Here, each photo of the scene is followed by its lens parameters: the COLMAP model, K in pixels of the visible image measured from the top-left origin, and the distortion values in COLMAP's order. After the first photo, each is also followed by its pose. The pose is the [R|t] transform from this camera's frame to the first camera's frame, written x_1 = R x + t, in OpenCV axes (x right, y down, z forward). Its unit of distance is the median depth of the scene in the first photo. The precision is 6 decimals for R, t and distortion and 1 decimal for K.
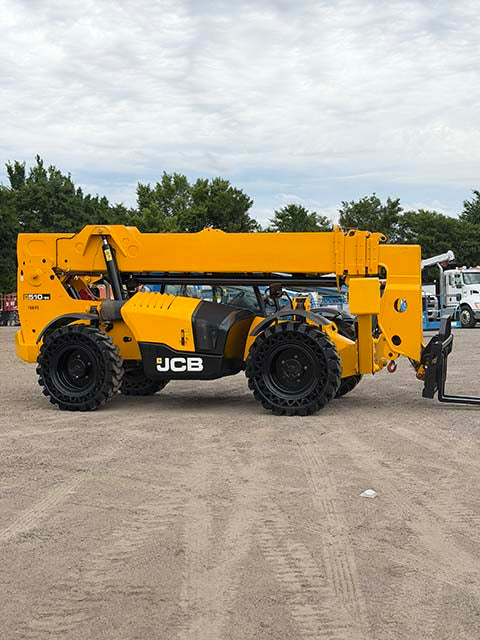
lens RADIAL K [[896.6, 0, 241.5], [0, 896.6, 319.0], [0, 0, 1]] dist [0.146493, 0.000000]
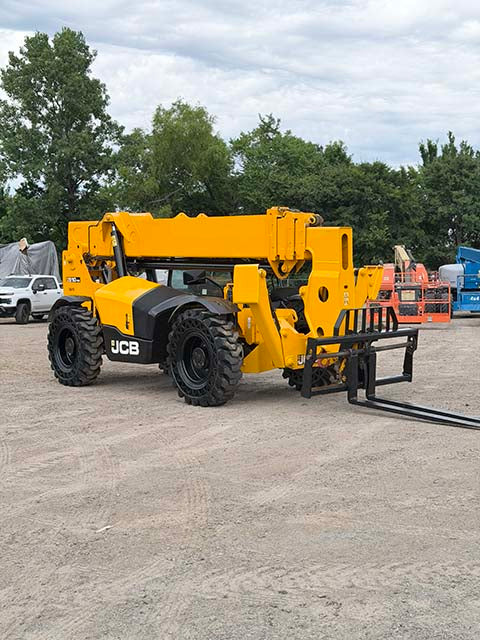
lens RADIAL K [[896.6, 0, 242.7], [0, 896.6, 318.3], [0, 0, 1]] dist [0.146493, 0.000000]
pose [[0.857015, 0.033181, -0.514222, 0.547644], [-0.020341, 0.999325, 0.030581, -0.016273], [0.514889, -0.015749, 0.857112, 0.177638]]
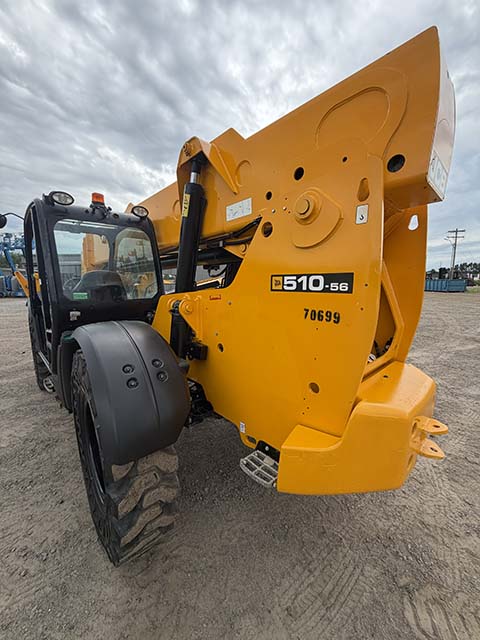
lens RADIAL K [[256.1, 0, 241.3], [0, 256.1, 317.9], [0, 0, 1]] dist [0.001157, -0.000251]
pose [[-0.872668, -0.054418, 0.485272, -0.244800], [0.028736, 0.986326, 0.162282, -0.029922], [-0.487468, 0.155563, -0.859171, 1.166440]]
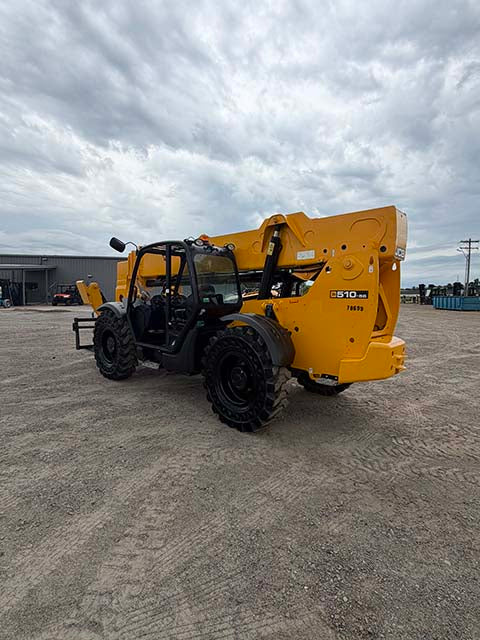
lens RADIAL K [[337.2, 0, 238.1], [0, 337.2, 317.3], [0, 0, 1]] dist [-0.002472, 0.002902]
pose [[-0.909297, -0.031313, 0.414968, -0.254198], [0.008018, 0.995662, 0.092701, -0.034831], [-0.416071, 0.087620, -0.905101, 1.381749]]
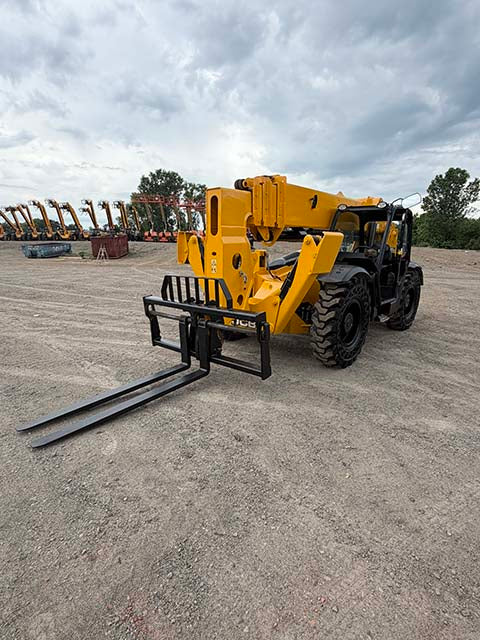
lens RADIAL K [[344.1, 0, 238.8], [0, 344.1, 319.3], [0, 0, 1]] dist [0.001286, -0.002526]
pose [[-0.371741, 0.199331, -0.906684, 0.490379], [-0.047596, 0.971299, 0.233051, -0.036401], [0.927116, 0.129789, -0.351584, 1.045826]]
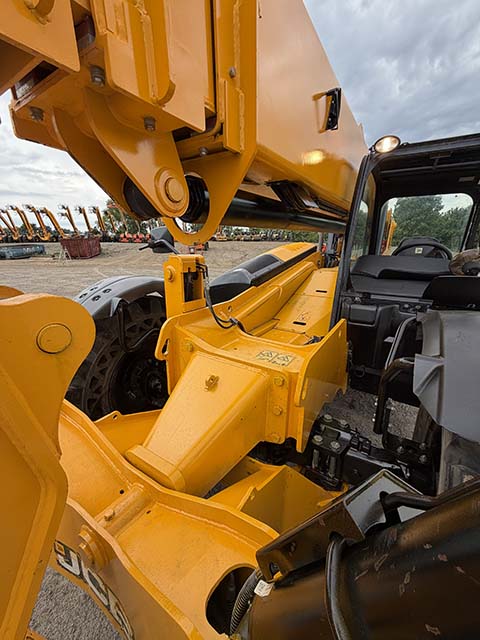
lens RADIAL K [[256.1, 0, 240.4], [0, 256.1, 317.6], [0, 0, 1]] dist [0.001157, -0.000251]
pose [[-0.246622, 0.273212, -0.929802, 0.182195], [-0.038680, 0.955898, 0.291140, -0.029200], [0.968339, 0.107767, -0.225178, 0.962120]]
